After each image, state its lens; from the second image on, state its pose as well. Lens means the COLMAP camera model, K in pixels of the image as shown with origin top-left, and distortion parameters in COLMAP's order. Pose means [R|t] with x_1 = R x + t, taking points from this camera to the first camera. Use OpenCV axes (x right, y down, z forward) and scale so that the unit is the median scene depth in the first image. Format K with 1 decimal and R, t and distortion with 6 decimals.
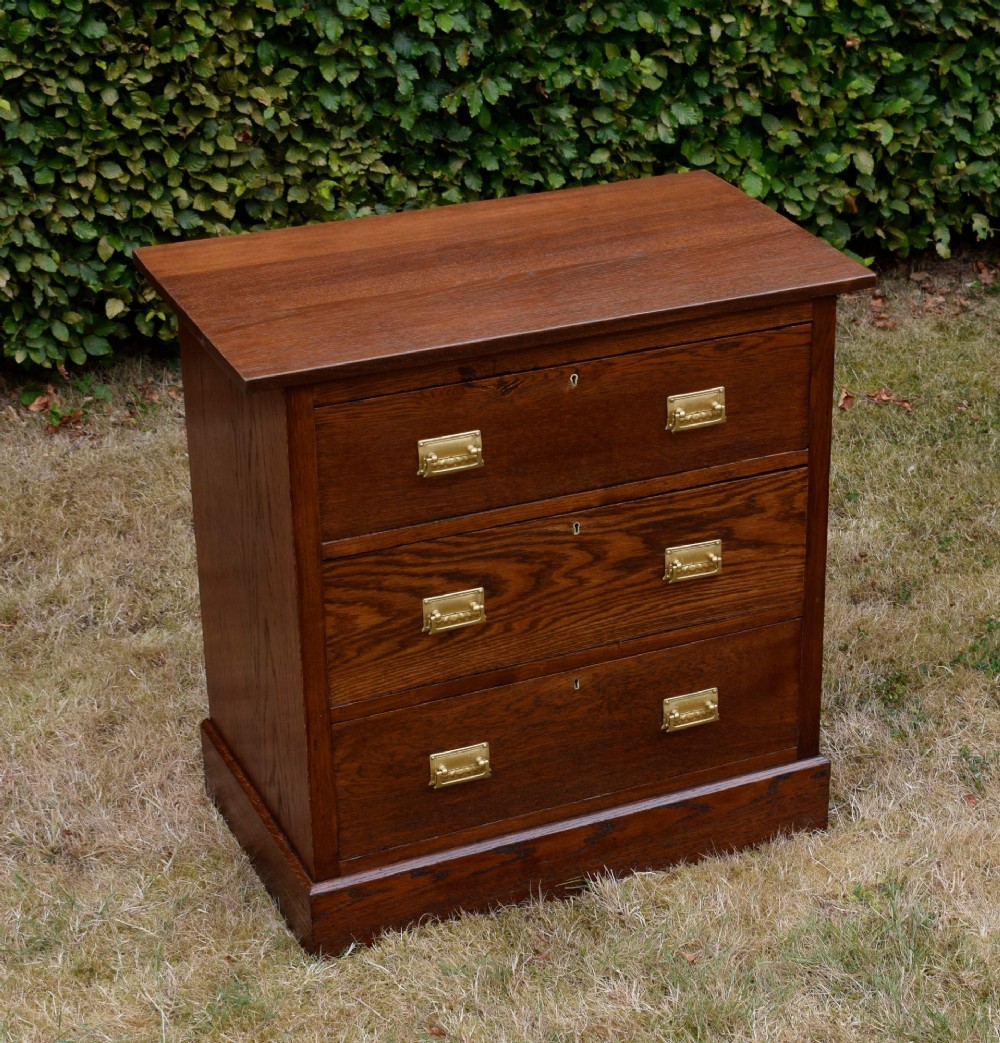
lens RADIAL K [[2417.1, 0, 710.3], [0, 2417.1, 522.4], [0, 0, 1]] dist [-0.043656, 0.086755]
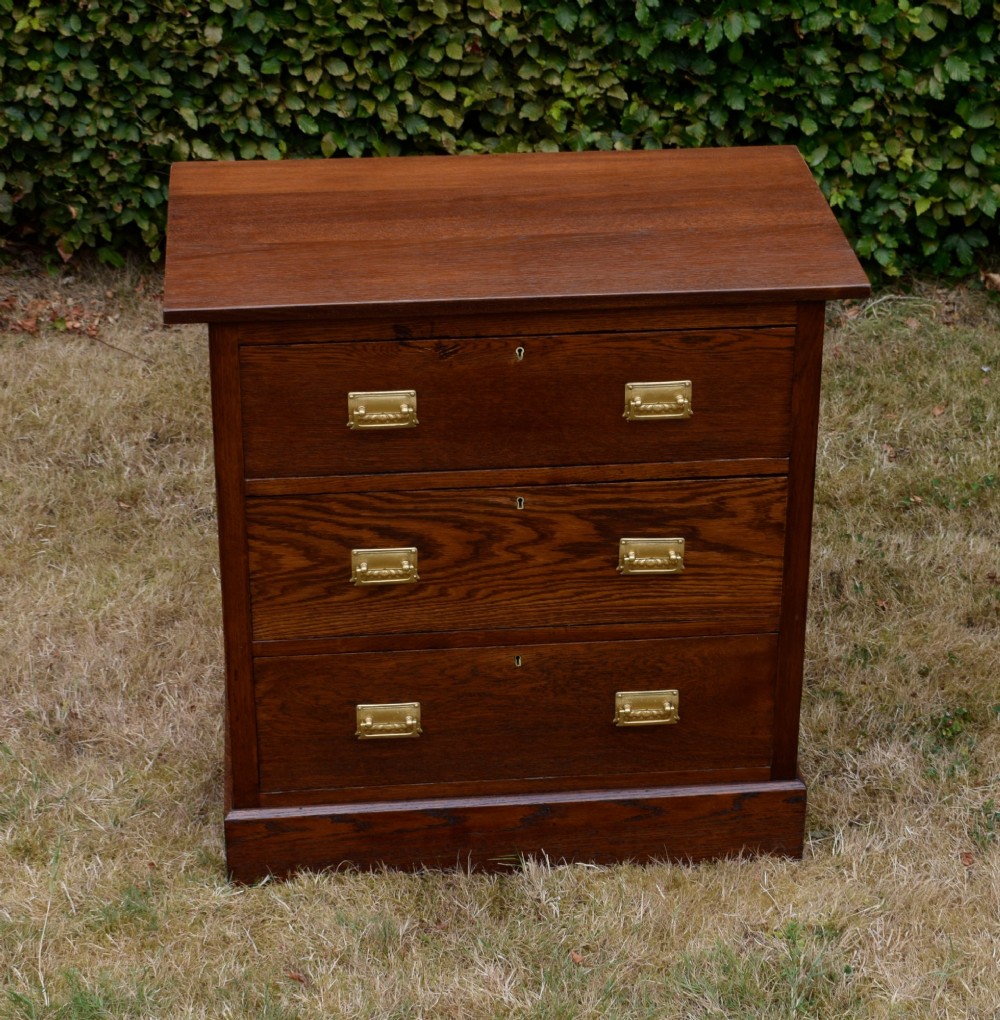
lens RADIAL K [[2651.7, 0, 600.4], [0, 2651.7, 538.0], [0, 0, 1]] dist [-0.044314, 0.164183]
pose [[0.939072, 0.161212, -0.303571, 0.291211], [-0.149108, 0.986825, 0.062800, -0.053833], [0.309695, -0.013709, 0.950737, -0.005921]]
